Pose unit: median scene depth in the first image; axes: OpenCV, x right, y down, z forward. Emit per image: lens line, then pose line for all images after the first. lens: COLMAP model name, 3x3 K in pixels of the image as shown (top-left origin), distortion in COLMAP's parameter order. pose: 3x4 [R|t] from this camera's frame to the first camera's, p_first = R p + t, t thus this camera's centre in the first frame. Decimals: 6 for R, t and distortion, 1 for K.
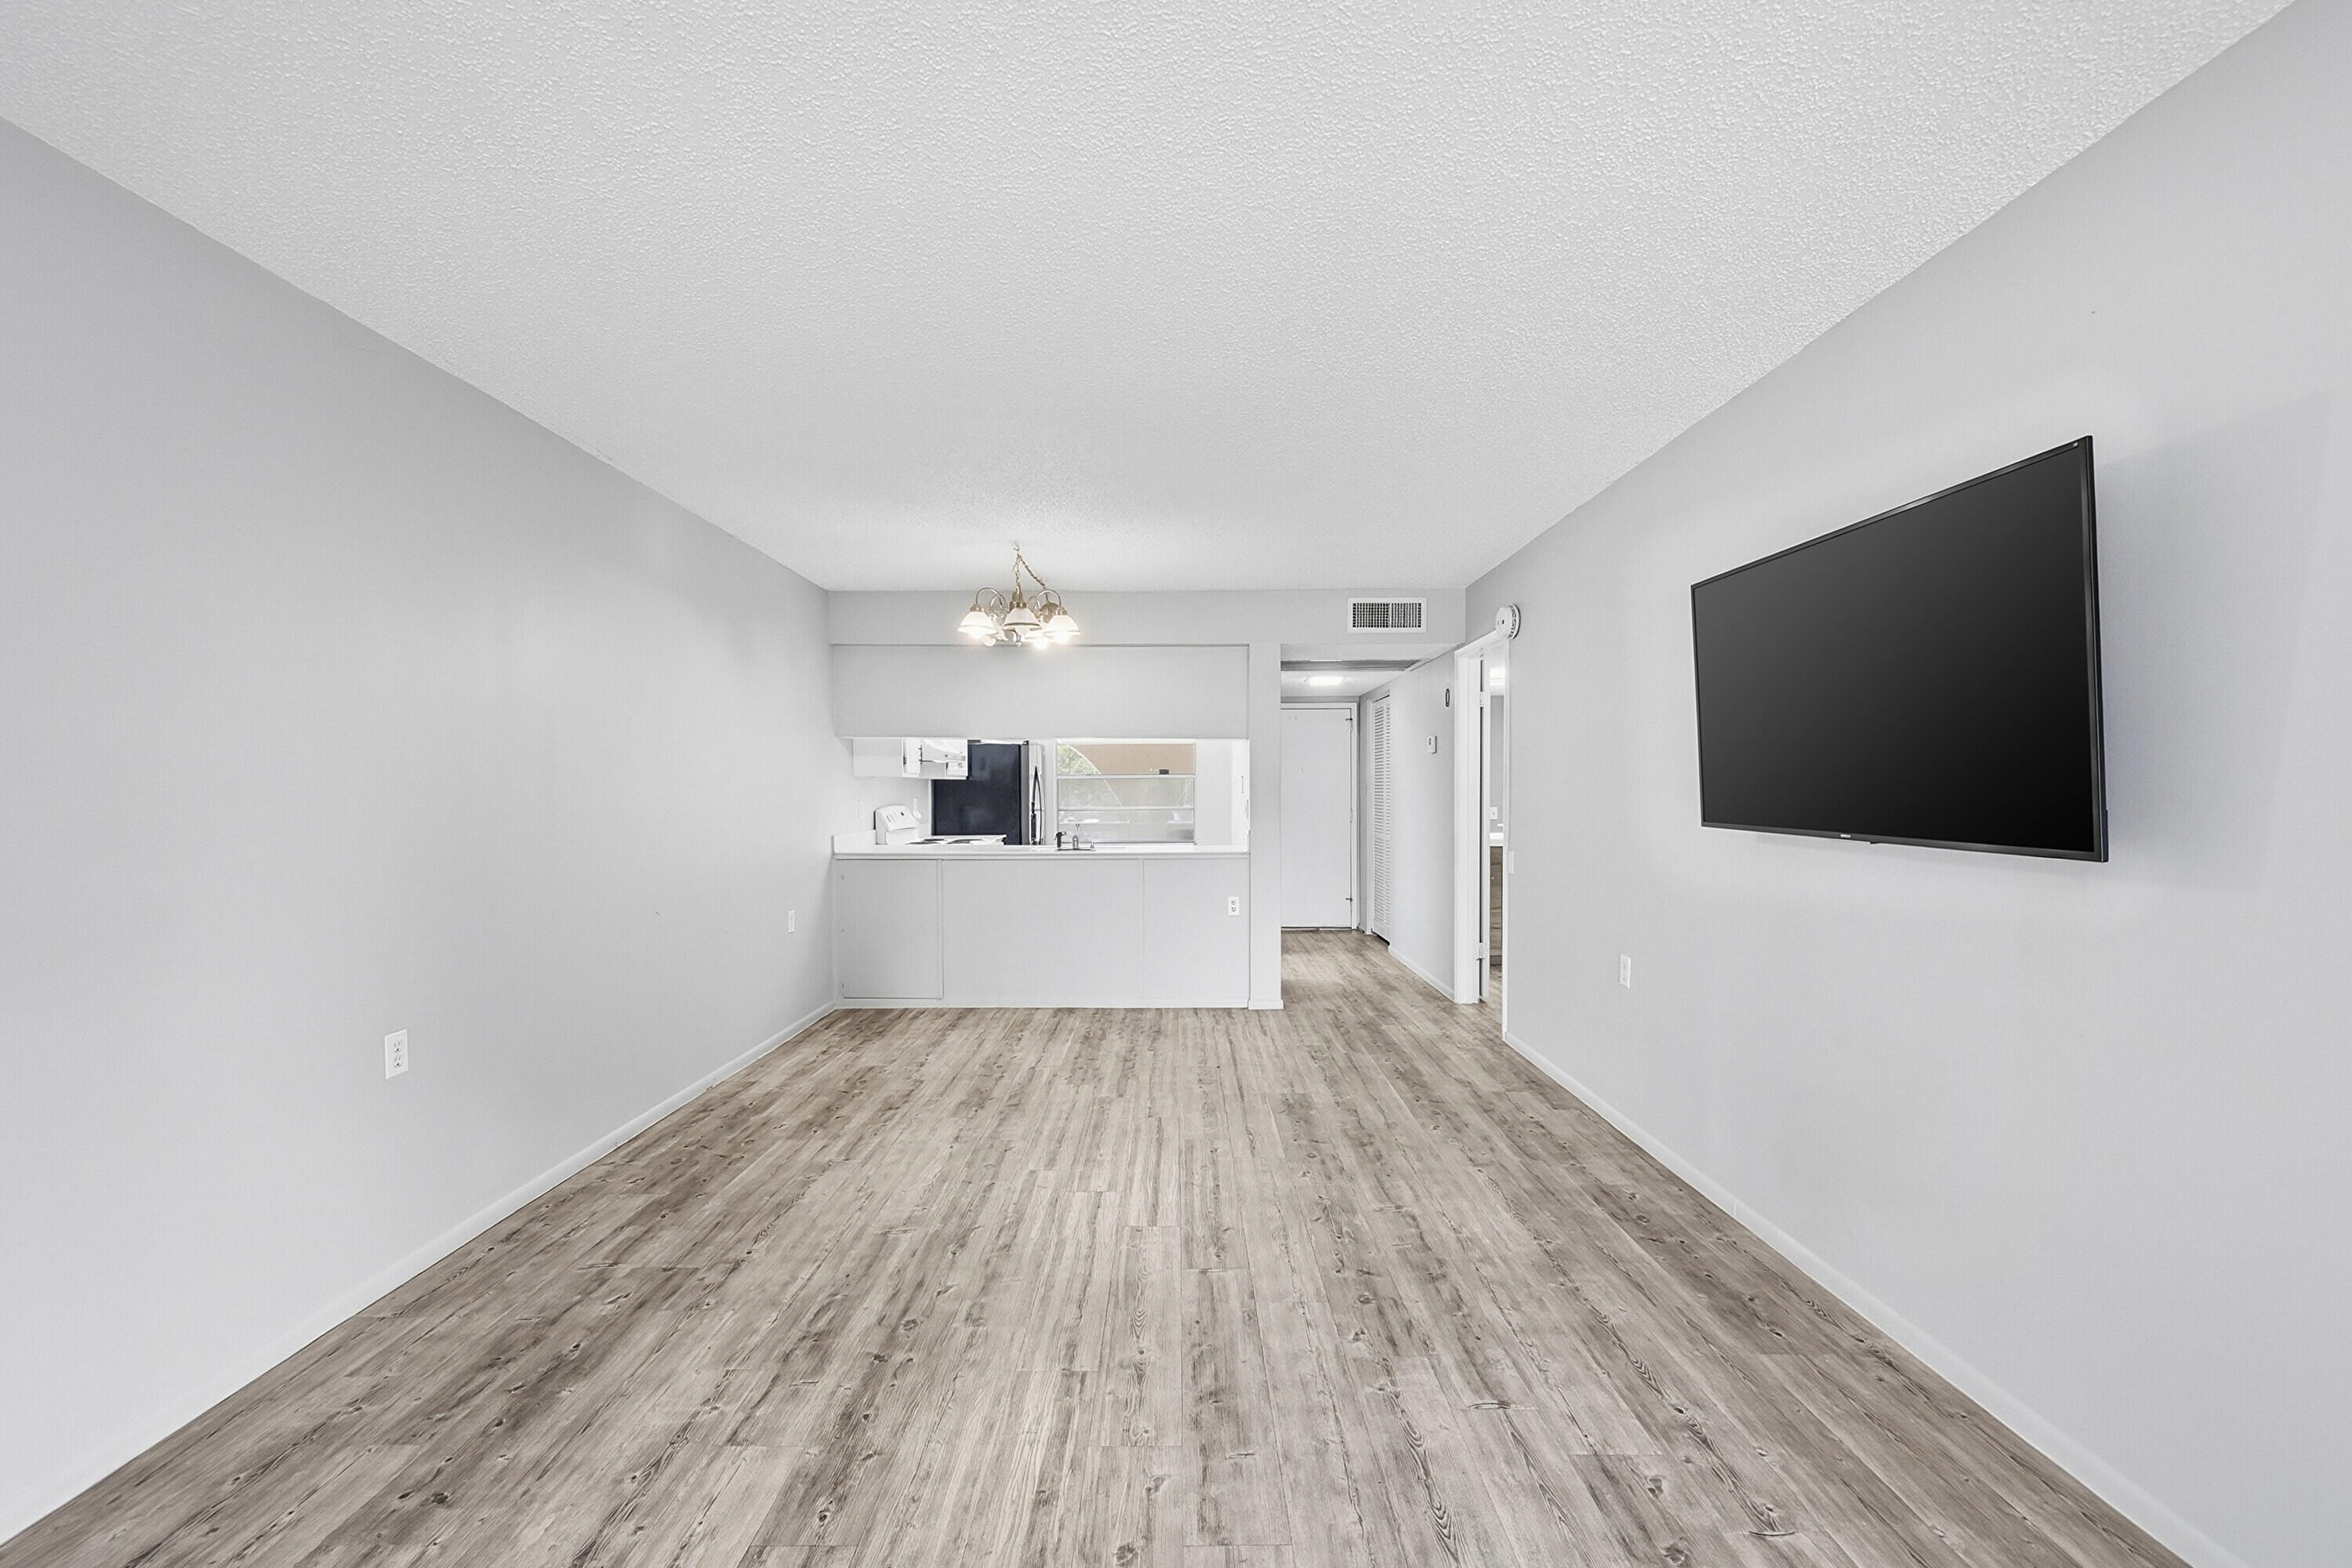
lens RADIAL K [[956.9, 0, 1166.7], [0, 956.9, 828.0], [0, 0, 1]] dist [0.000957, 0.000612]
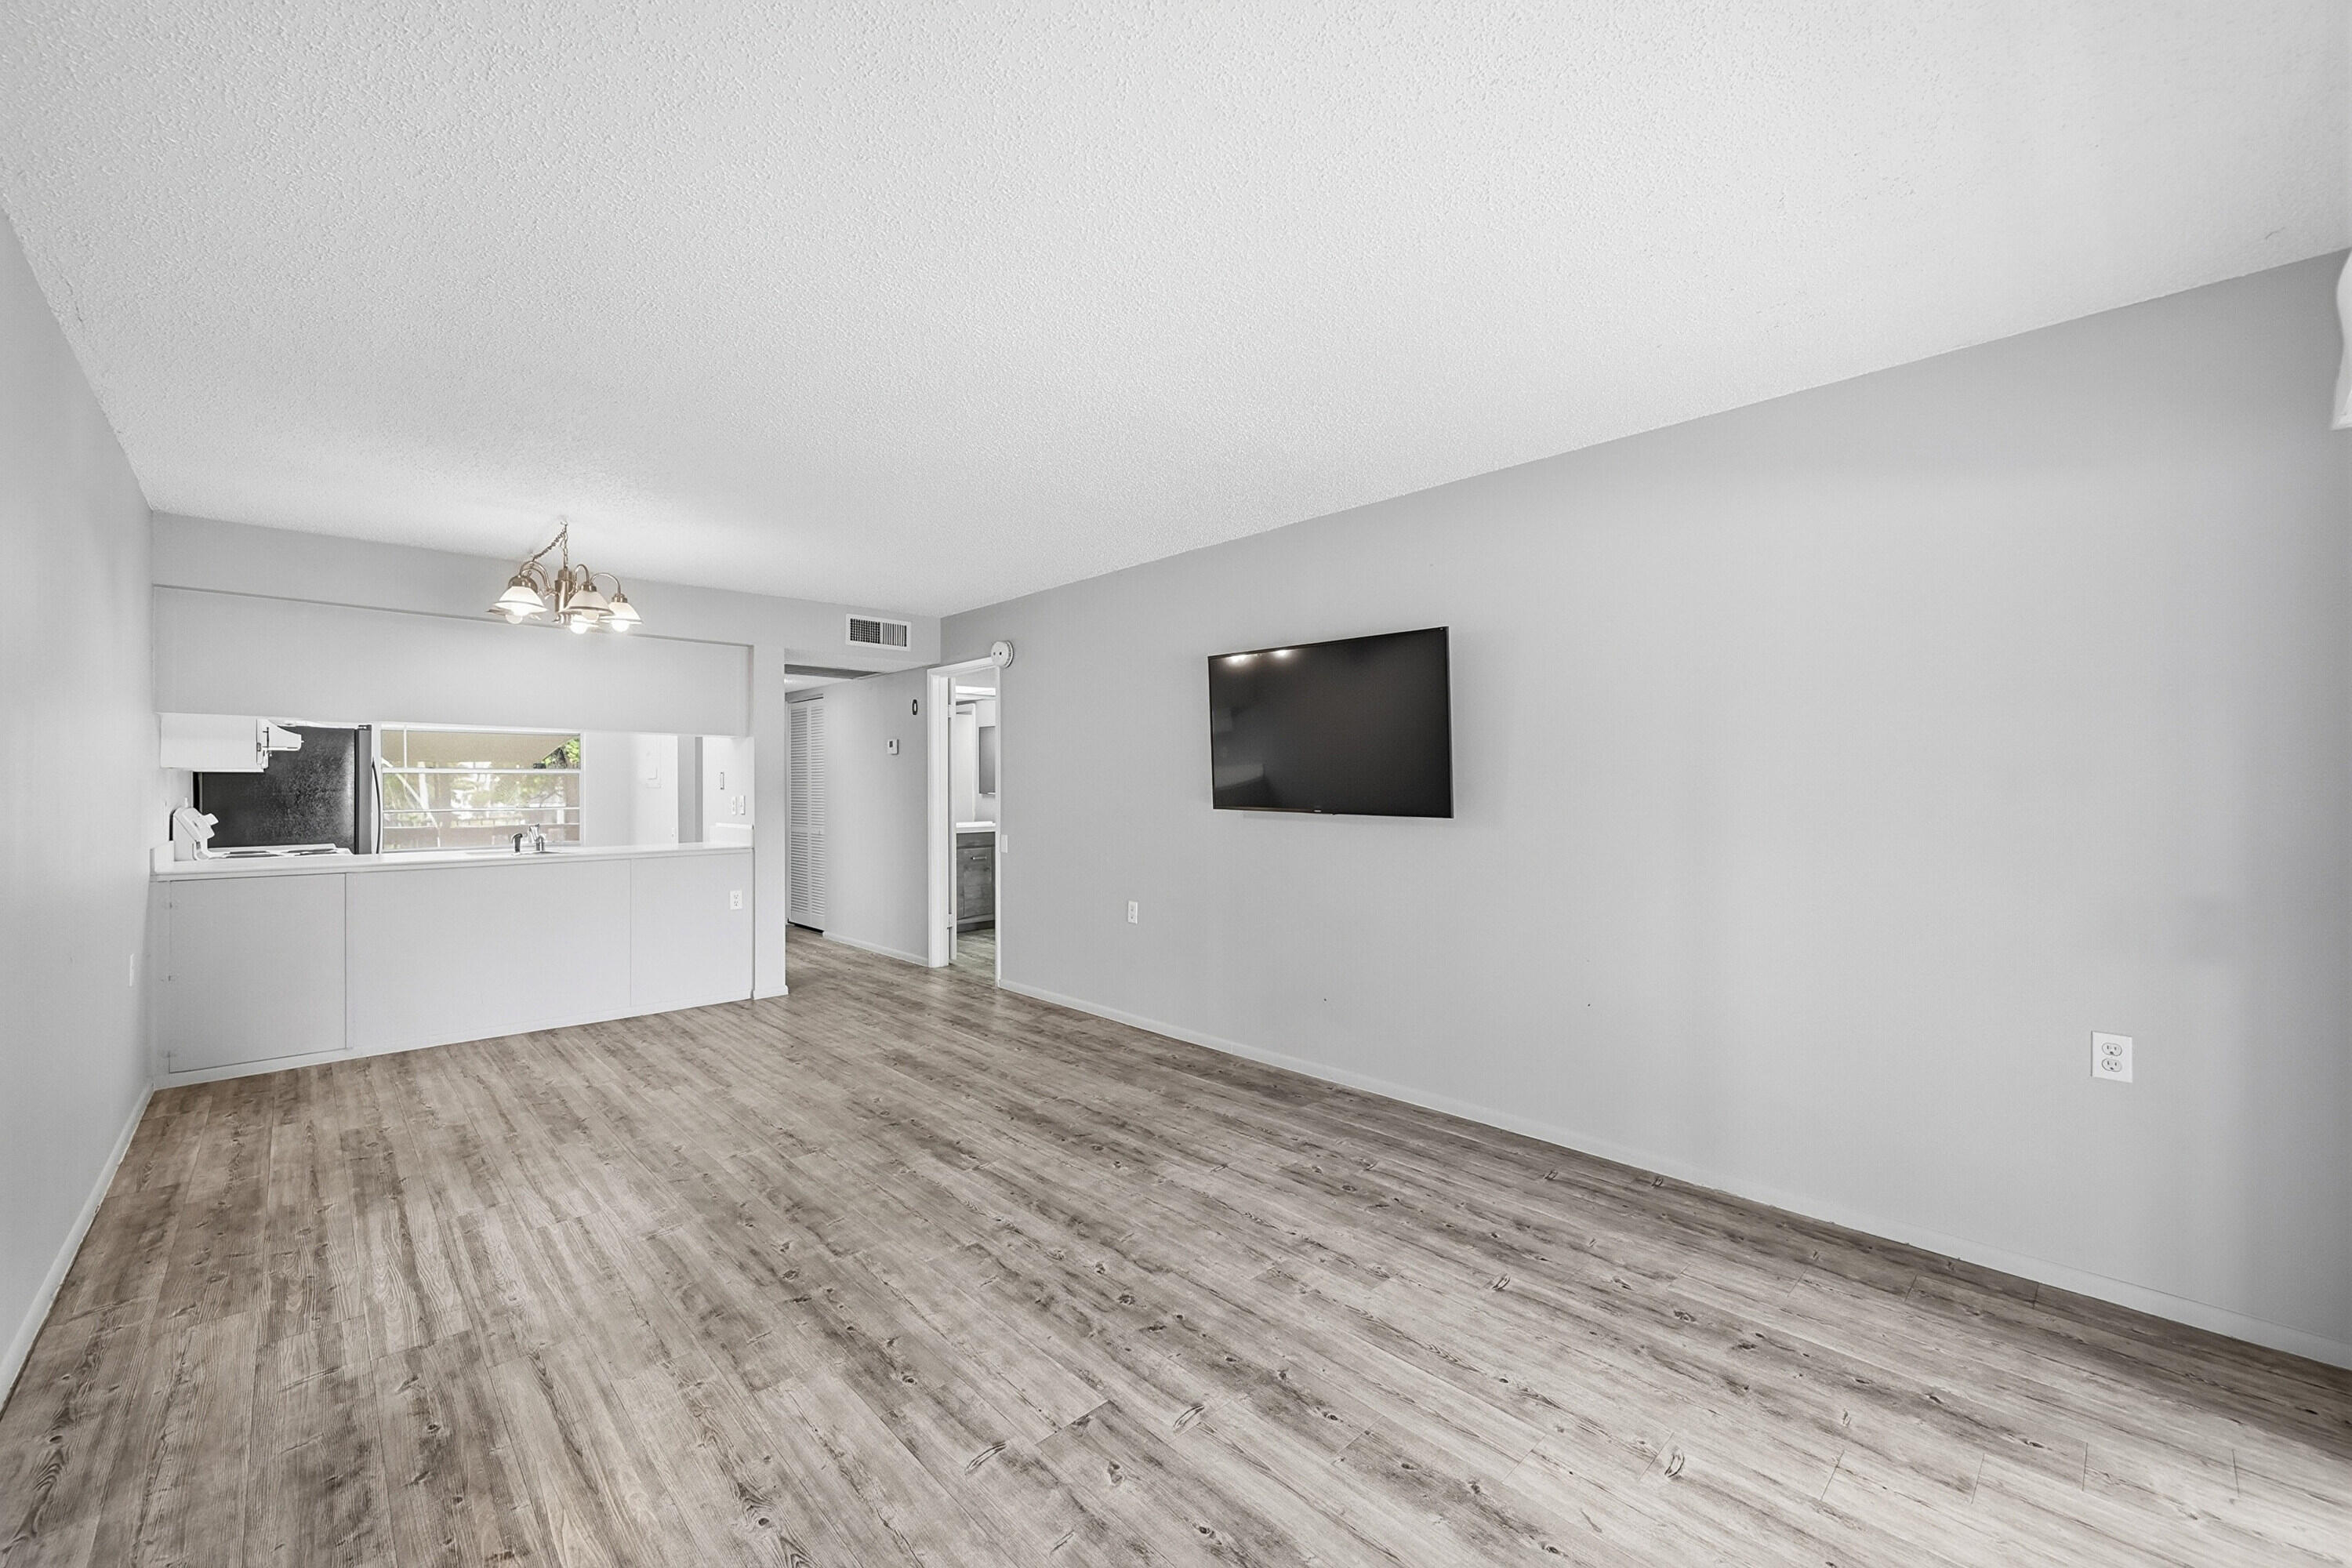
lens RADIAL K [[933.9, 0, 1164.5], [0, 933.9, 782.9], [0, 0, 1]] dist [0.000506, 0.000608]
pose [[0.725446, 0.003439, 0.688270, -0.563892], [0.028011, 0.999012, -0.034515, 0.008617], [-0.687709, 0.044318, 0.724633, -0.066989]]
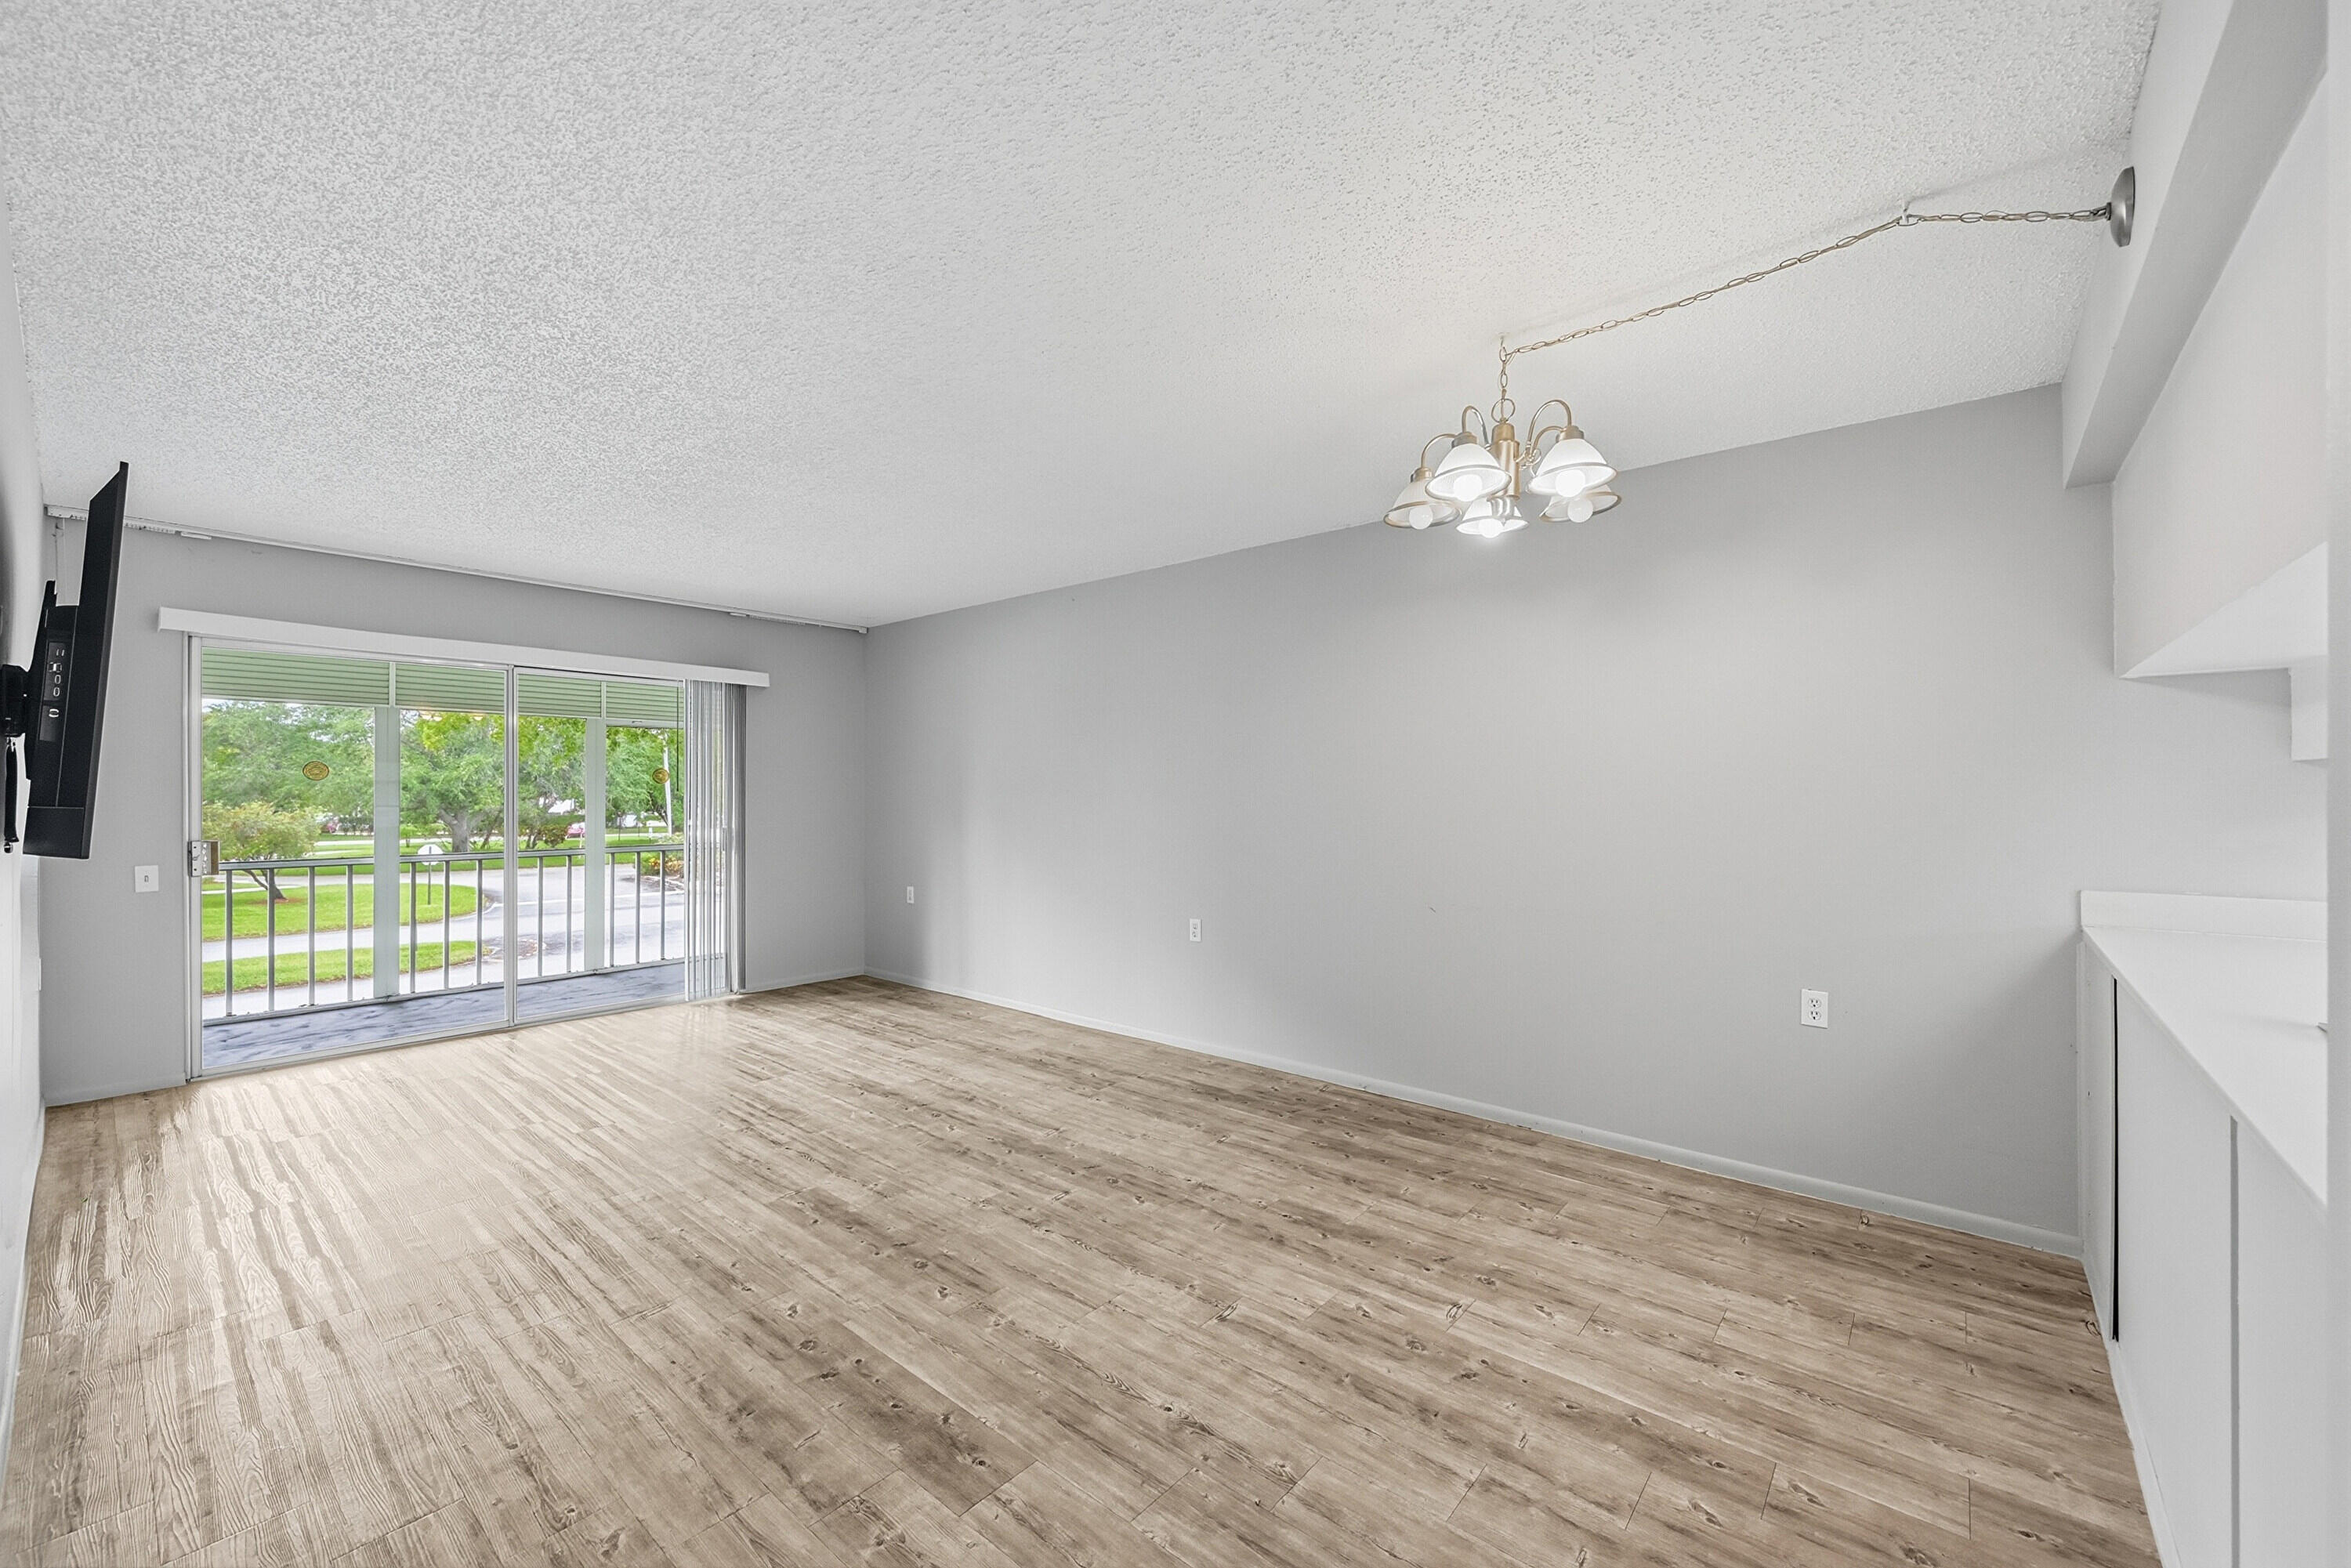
lens RADIAL K [[933.4, 0, 1173.1], [0, 933.4, 787.7], [0, 0, 1]] dist [0.000506, 0.000608]
pose [[-0.639305, -0.001749, -0.768951, 0.582967], [-0.028546, 0.999362, 0.021460, -0.076846], [0.768423, 0.035670, -0.638947, 1.898975]]
